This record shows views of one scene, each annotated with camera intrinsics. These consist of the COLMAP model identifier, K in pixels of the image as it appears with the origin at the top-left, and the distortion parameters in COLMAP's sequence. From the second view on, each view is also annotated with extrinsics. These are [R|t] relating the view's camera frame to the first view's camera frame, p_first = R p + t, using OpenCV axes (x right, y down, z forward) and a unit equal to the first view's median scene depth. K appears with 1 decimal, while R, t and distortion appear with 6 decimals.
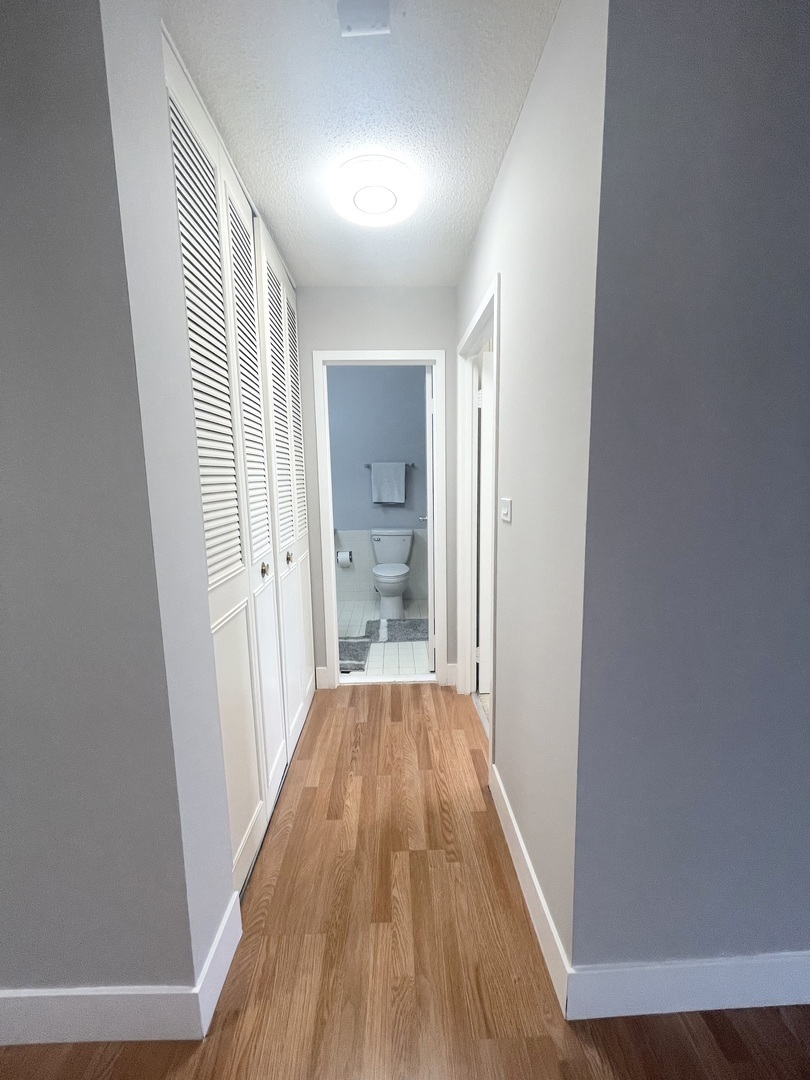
lens RADIAL K [[434.4, 0, 403.3], [0, 434.4, 538.0], [0, 0, 1]] dist [-0.002450, 0.000502]
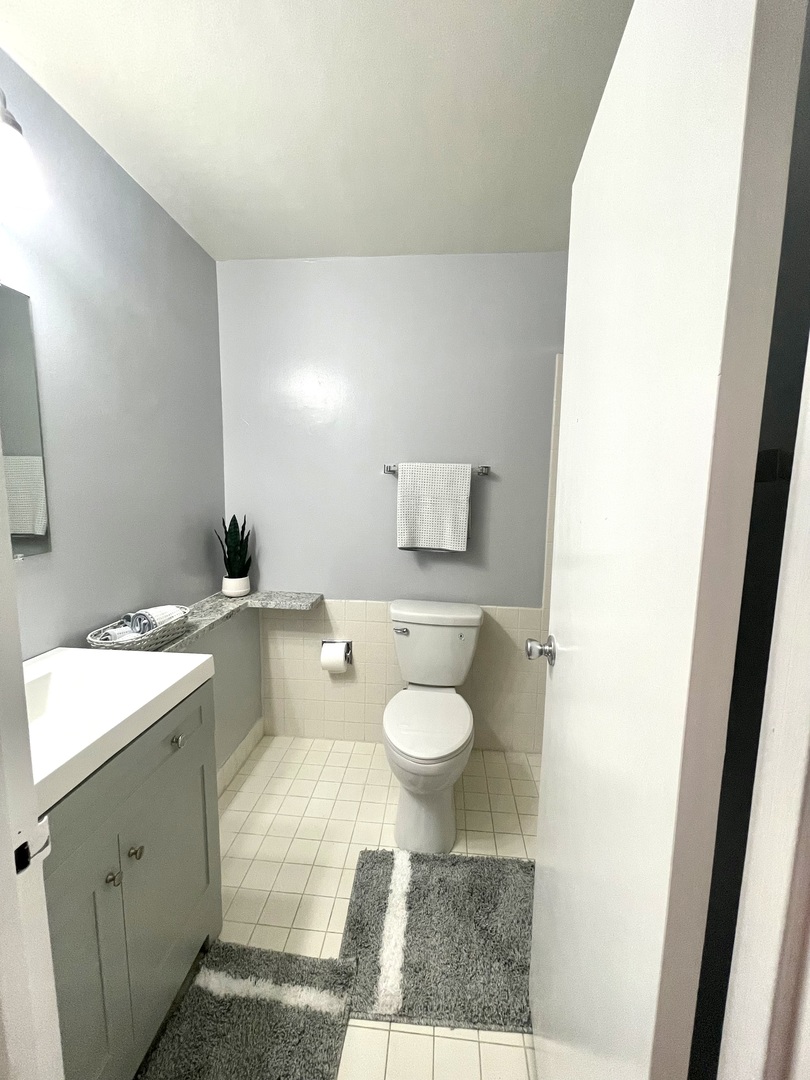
lens RADIAL K [[434.4, 0, 403.3], [0, 434.4, 538.0], [0, 0, 1]] dist [-0.002450, 0.000502]
pose [[0.992845, 0.047293, -0.109646, -0.012942], [-0.049282, 0.998665, -0.015503, -0.086656], [0.108766, 0.020796, 0.993850, 0.544505]]
